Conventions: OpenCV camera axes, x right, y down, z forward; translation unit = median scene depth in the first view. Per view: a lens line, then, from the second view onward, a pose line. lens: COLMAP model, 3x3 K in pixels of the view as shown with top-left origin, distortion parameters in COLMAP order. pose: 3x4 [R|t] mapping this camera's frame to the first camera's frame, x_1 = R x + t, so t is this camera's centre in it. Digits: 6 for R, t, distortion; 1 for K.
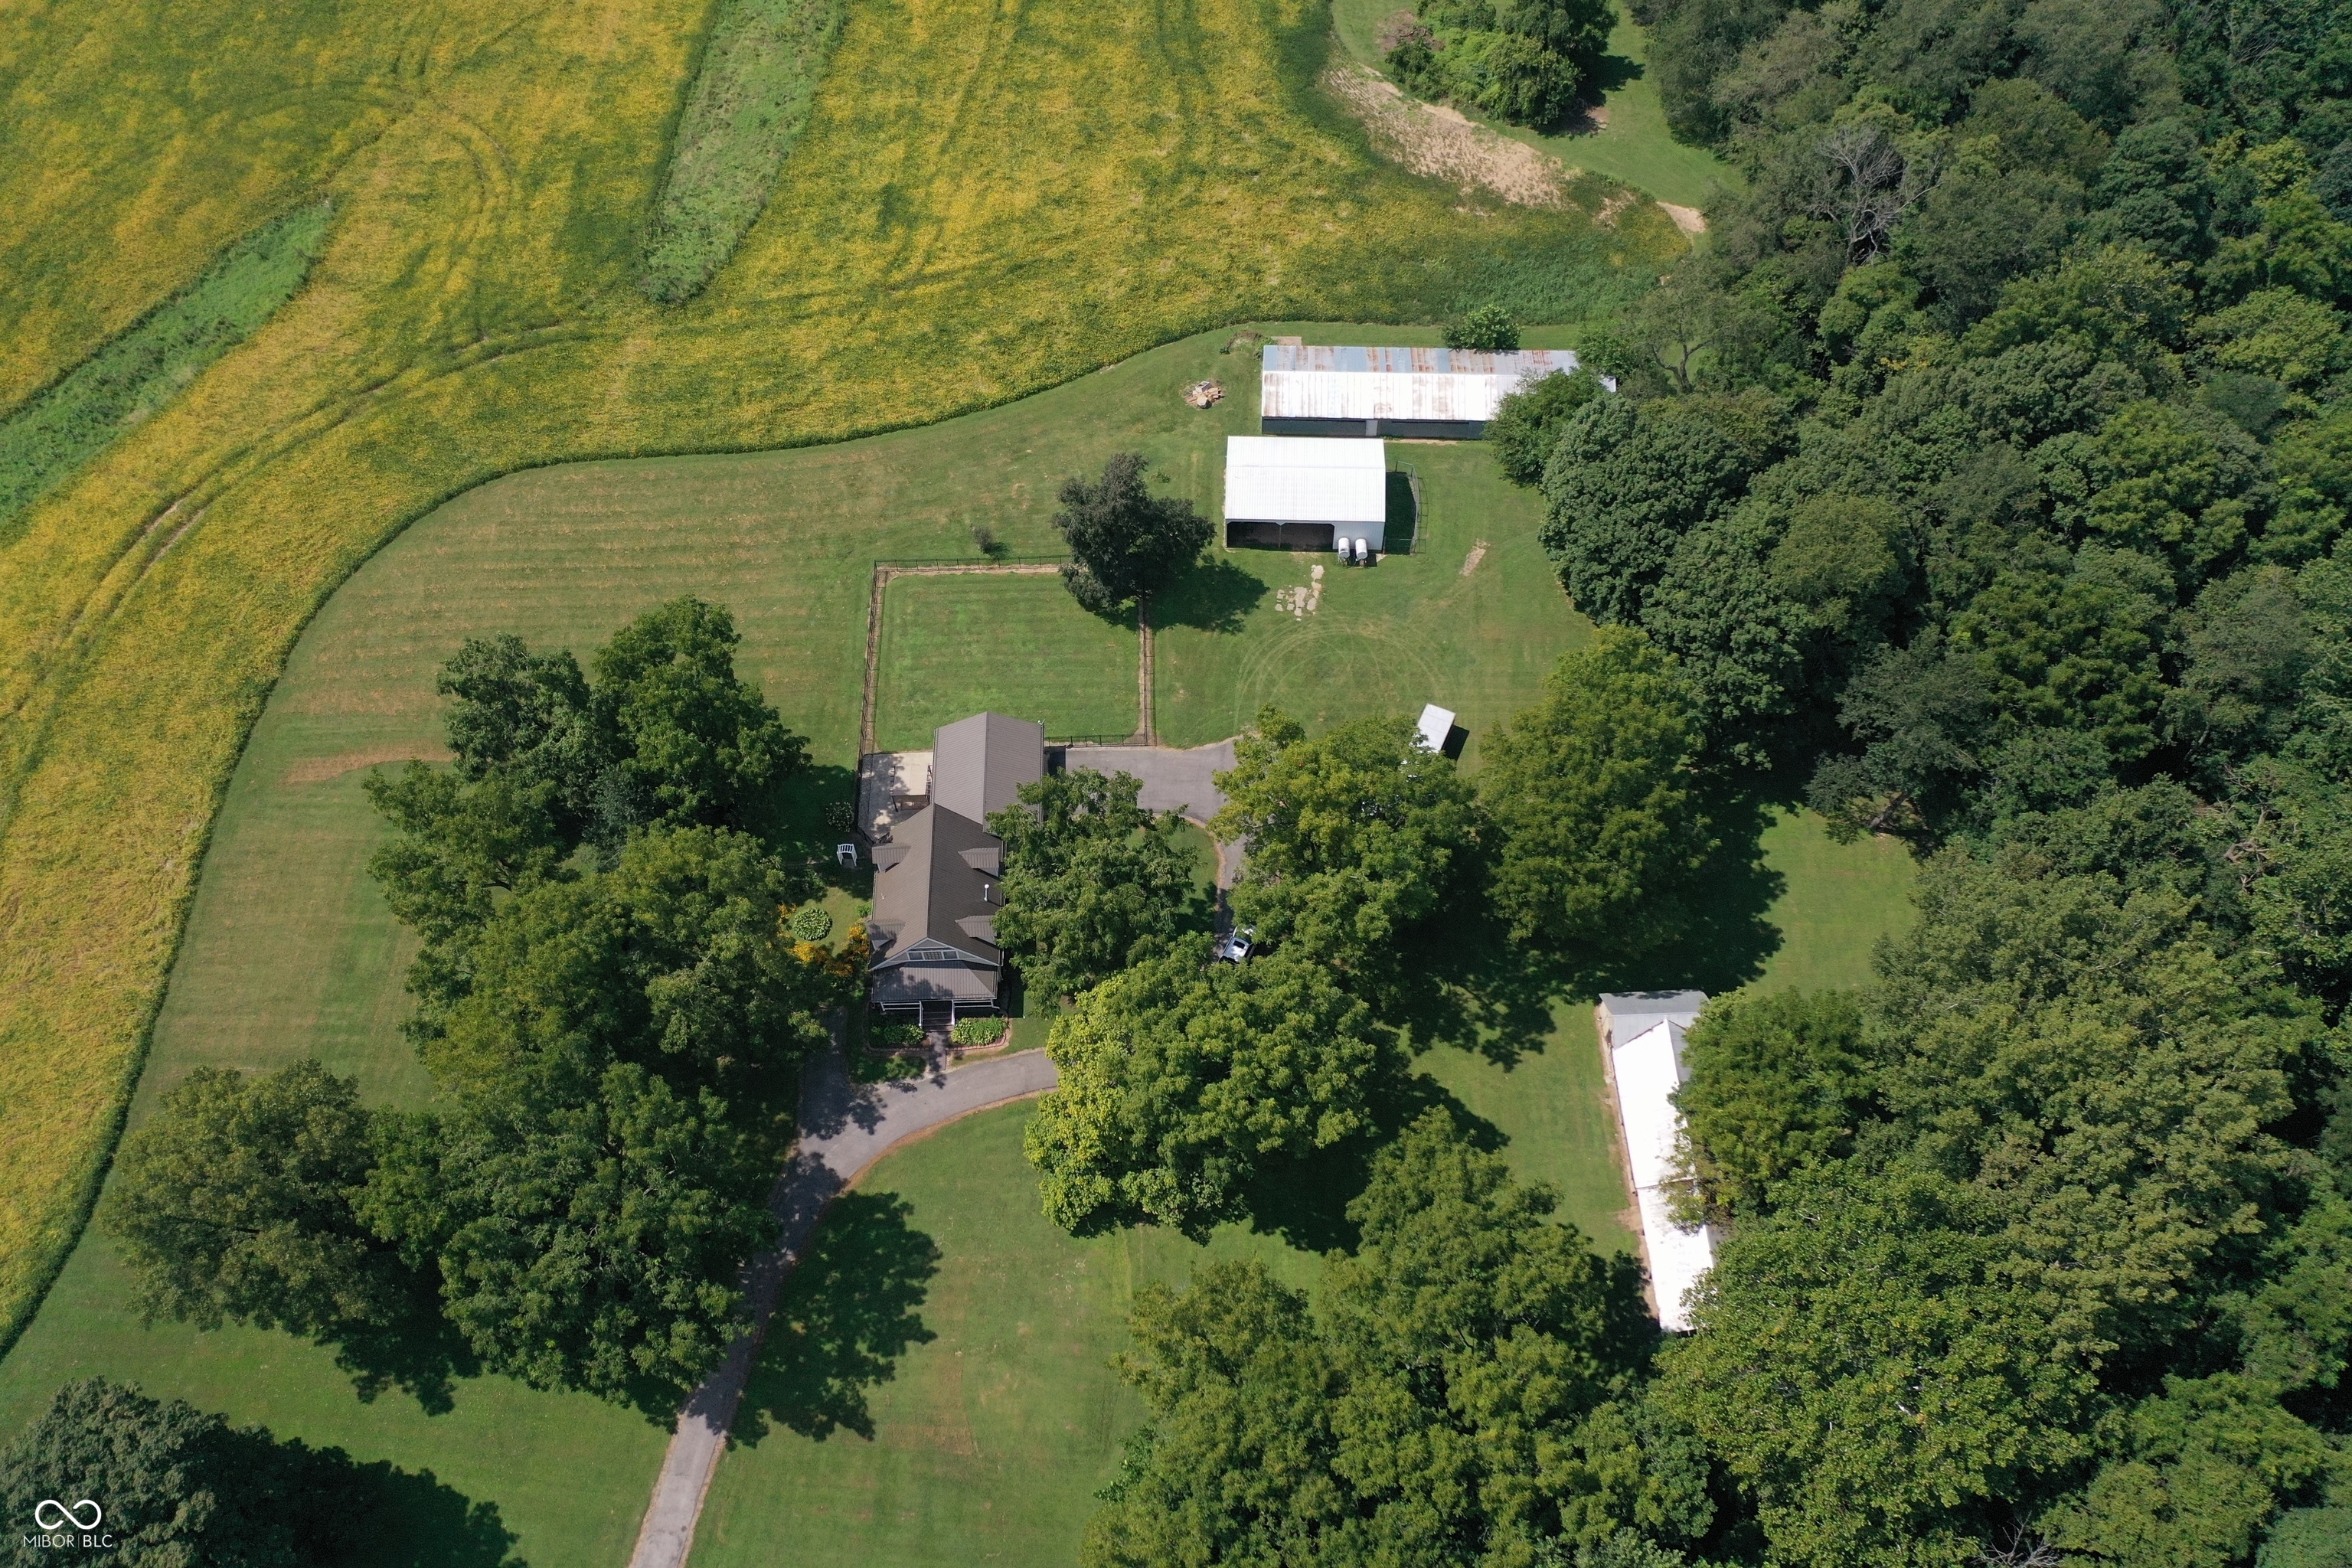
lens RADIAL K [[1864.6, 0, 1174.8], [0, 1864.6, 779.1], [0, 0, 1]] dist [0.005789, -0.000046]
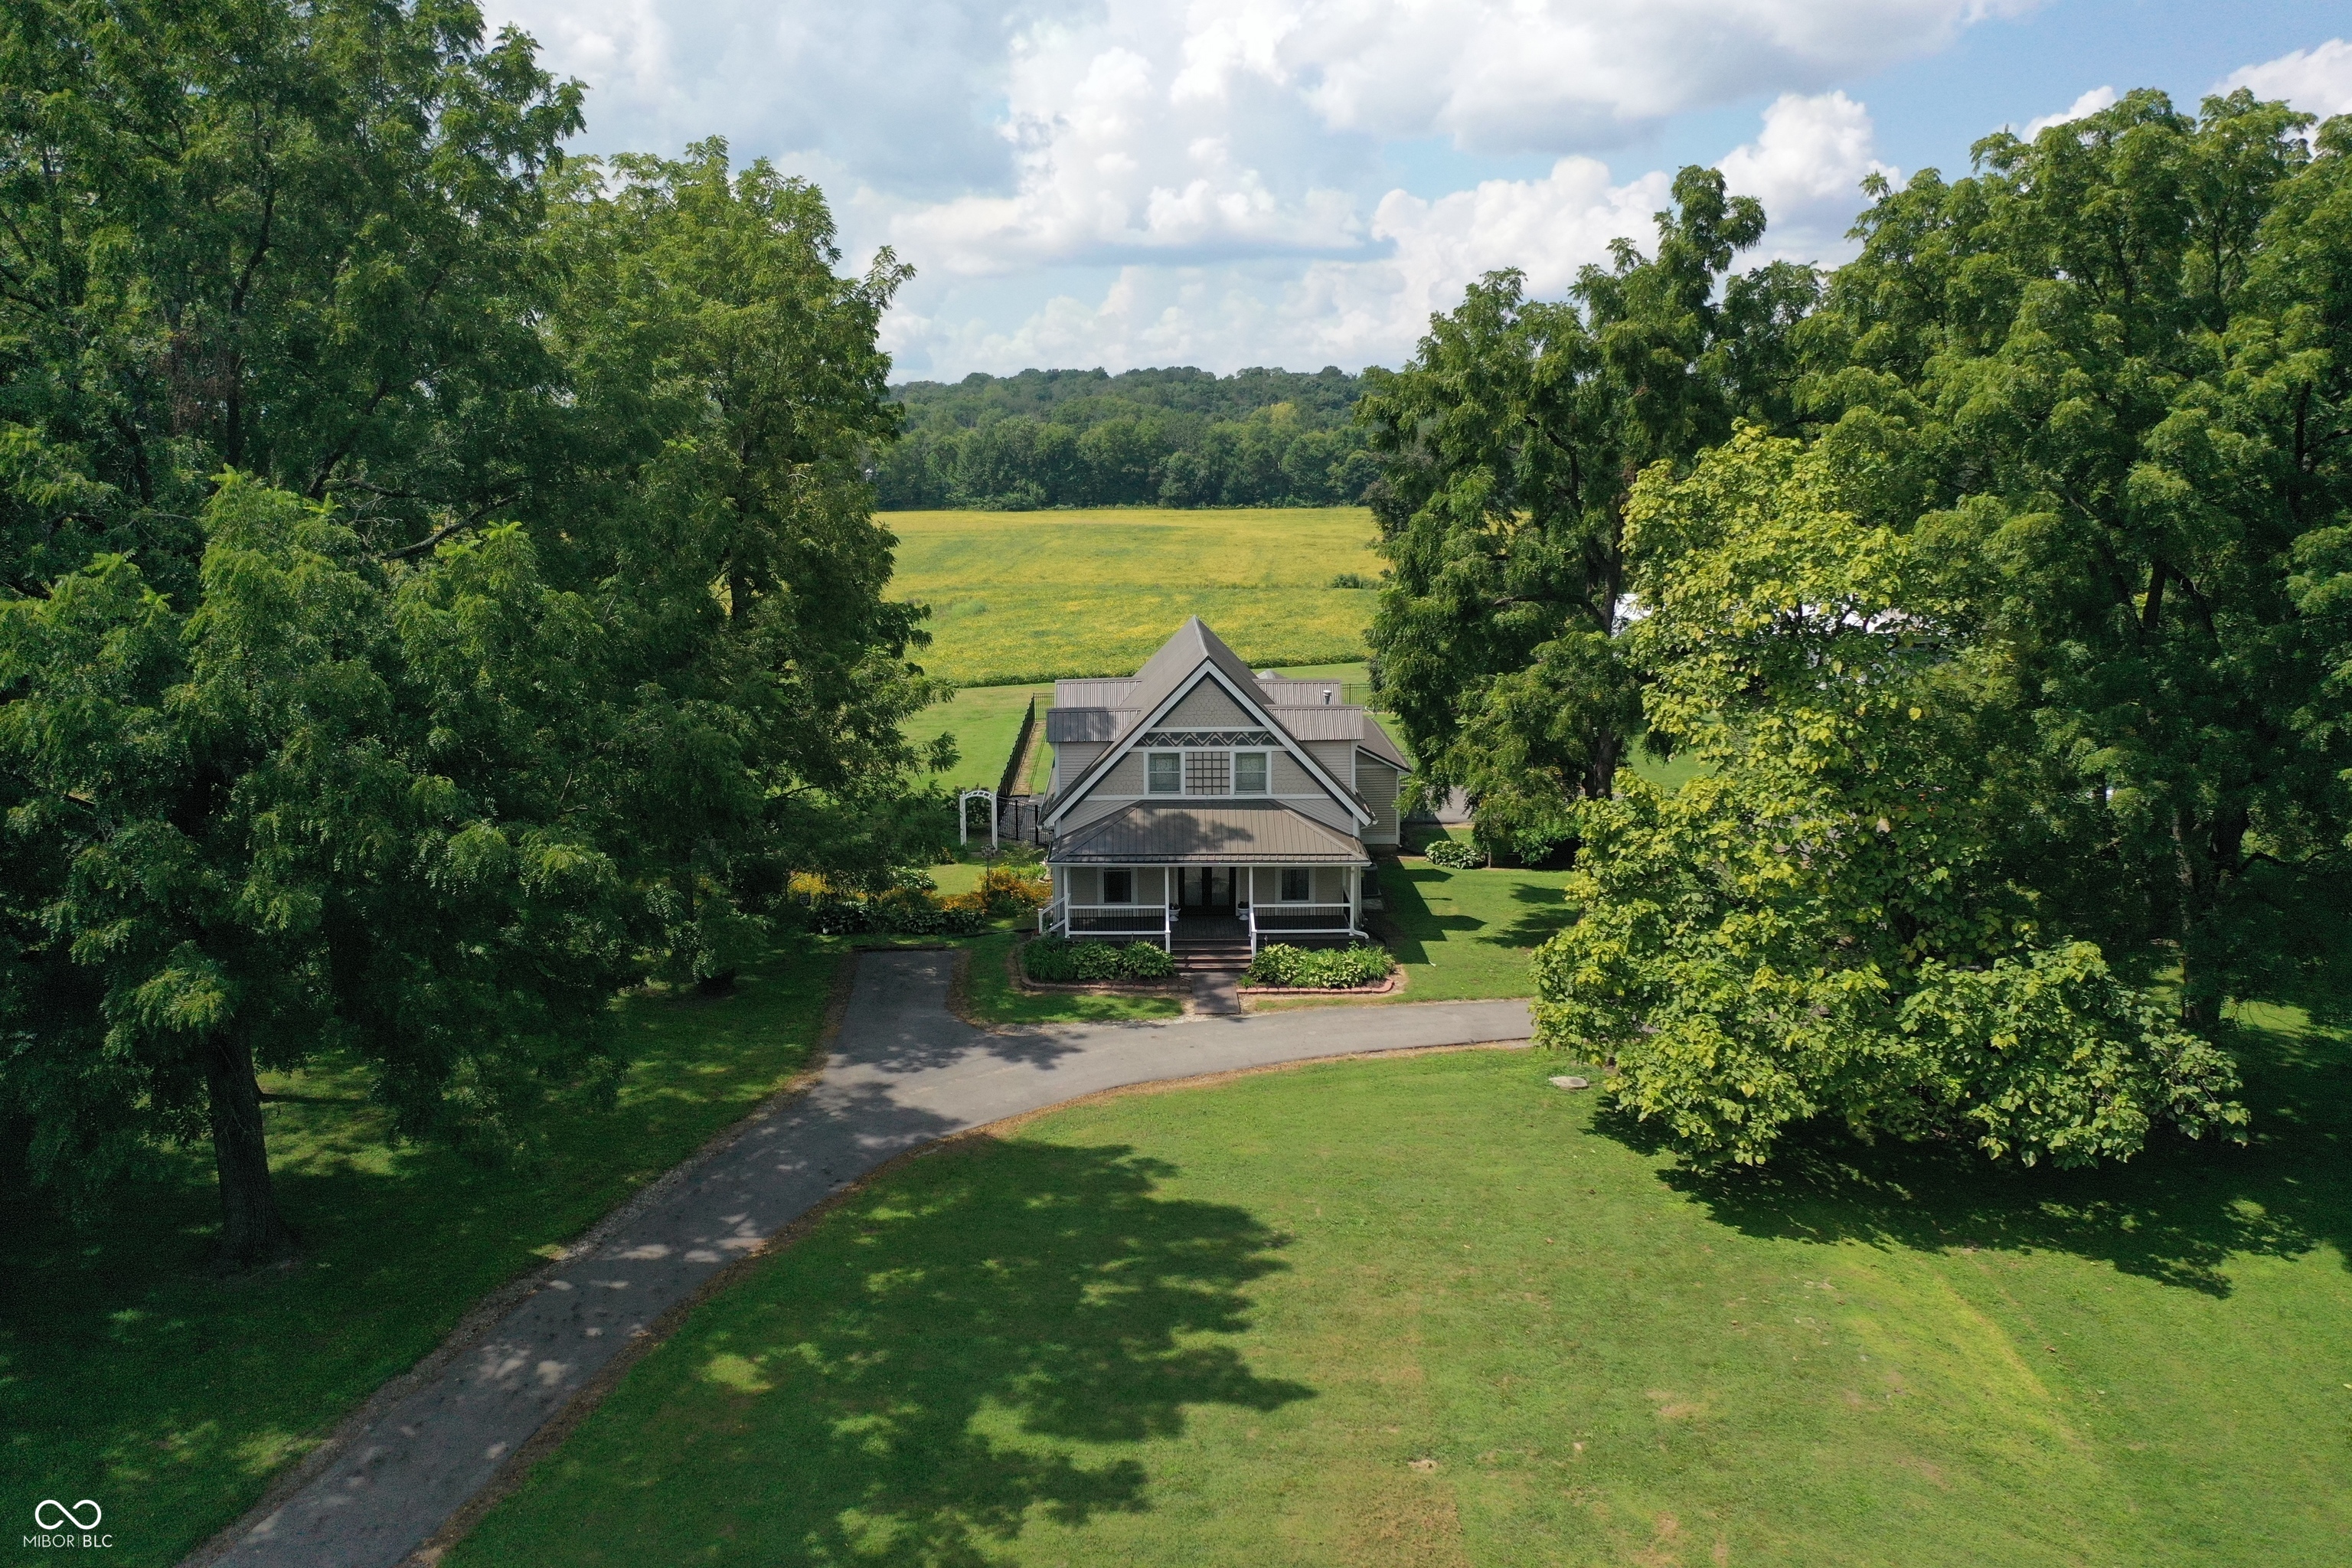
lens RADIAL K [[1864.6, 0, 1174.8], [0, 1864.6, 779.1], [0, 0, 1]] dist [0.005789, -0.000046]
pose [[0.999926, 0.011370, -0.004426, -0.113699], [-0.011134, 0.701971, -0.712118, 0.320821], [-0.004990, 0.712114, 0.702046, 0.608528]]
